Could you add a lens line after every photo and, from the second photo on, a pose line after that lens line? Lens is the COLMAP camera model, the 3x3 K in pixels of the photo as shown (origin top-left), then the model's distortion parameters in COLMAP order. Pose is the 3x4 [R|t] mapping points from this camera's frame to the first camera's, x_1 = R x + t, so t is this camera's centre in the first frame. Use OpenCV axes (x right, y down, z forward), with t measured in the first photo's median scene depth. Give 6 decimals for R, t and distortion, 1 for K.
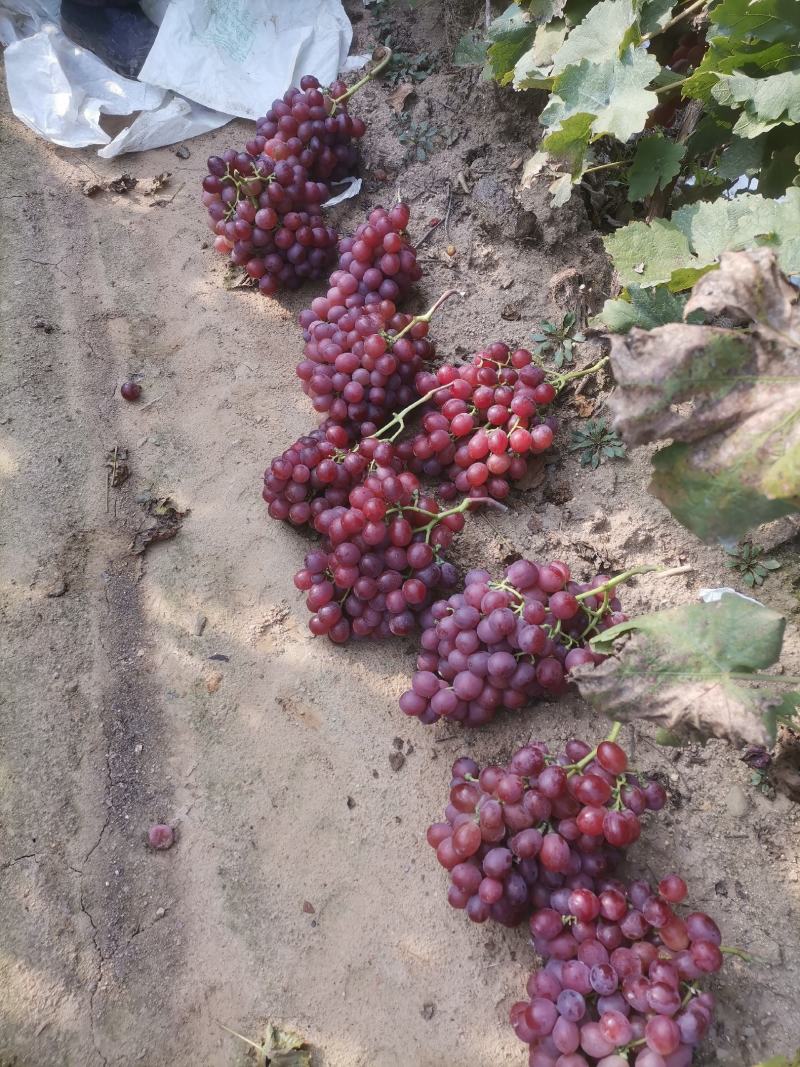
lens RADIAL K [[807.3, 0, 408.8], [0, 807.3, 521.1], [0, 0, 1]] dist [0.046802, -0.004316]
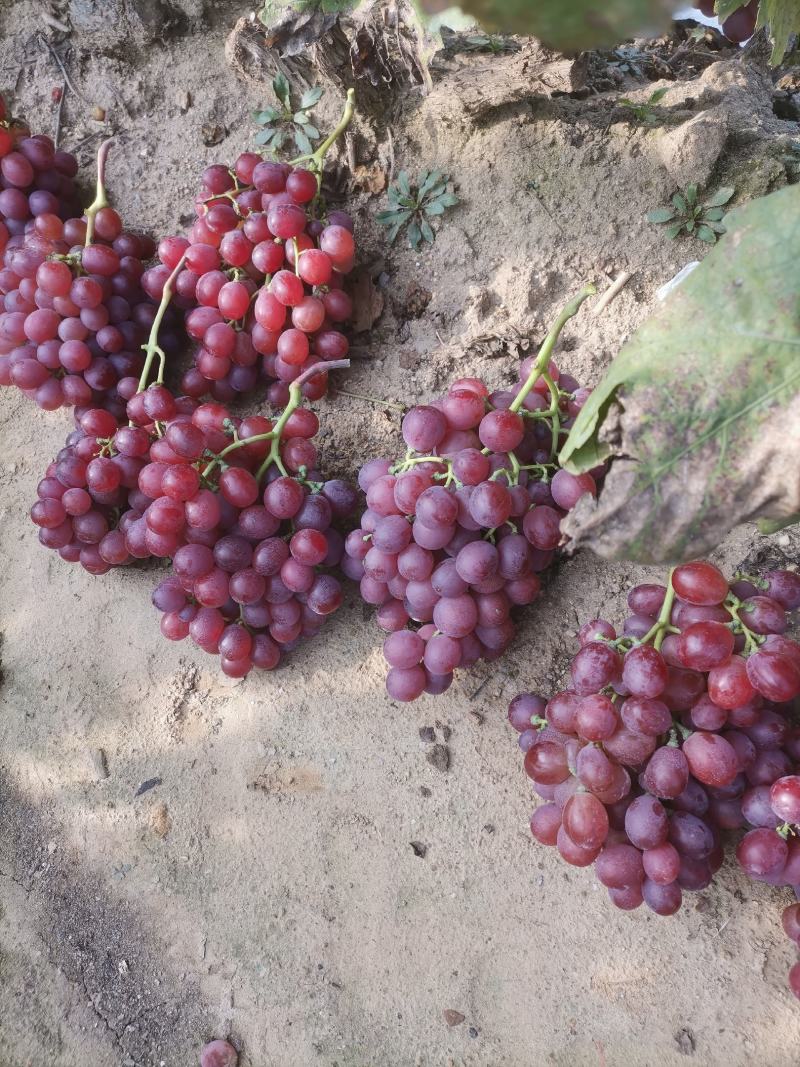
lens RADIAL K [[808.4, 0, 398.7], [0, 808.4, 508.2], [0, 0, 1]] dist [0.034946, -0.006954]
pose [[0.807895, -0.589305, -0.004972, 0.084958], [0.587455, 0.804629, 0.086422, 0.046150], [-0.046929, -0.072741, 0.996246, 0.333042]]
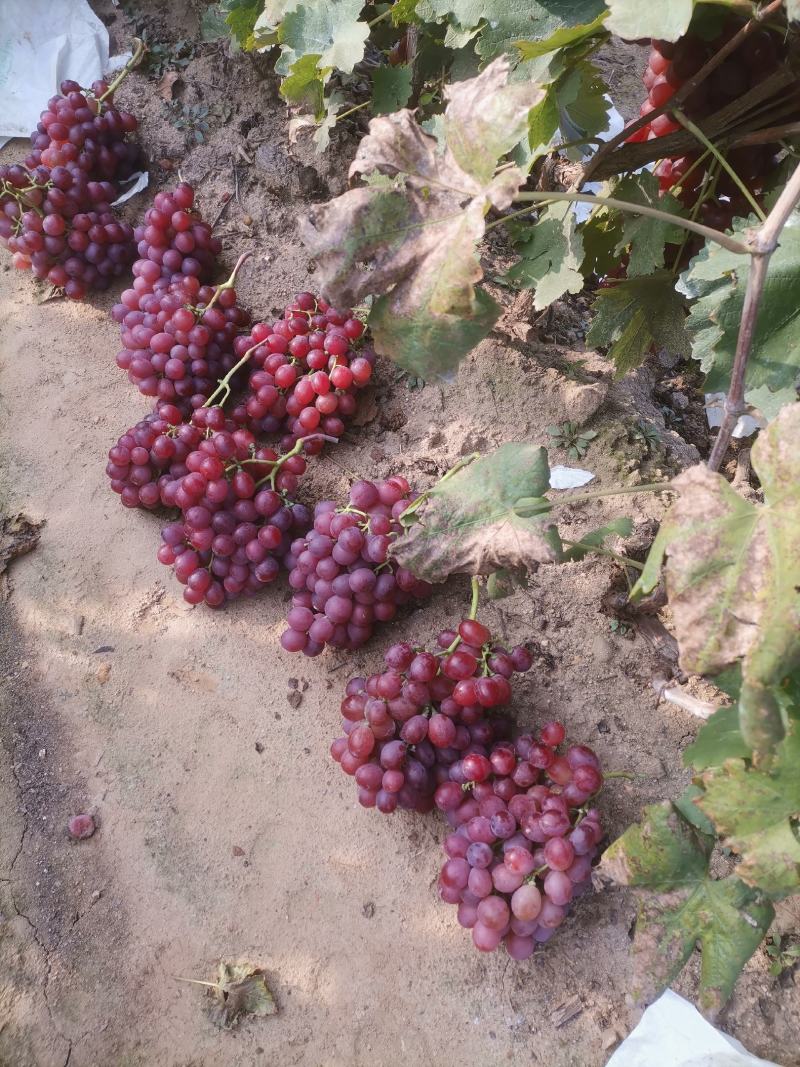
lens RADIAL K [[807.3, 0, 408.8], [0, 807.3, 521.1], [0, 0, 1]] dist [0.046802, -0.004316]
pose [[0.967317, -0.240135, 0.081446, 0.097430], [0.239784, 0.970722, 0.014211, 0.093138], [-0.082474, 0.005783, 0.996576, -0.057332]]
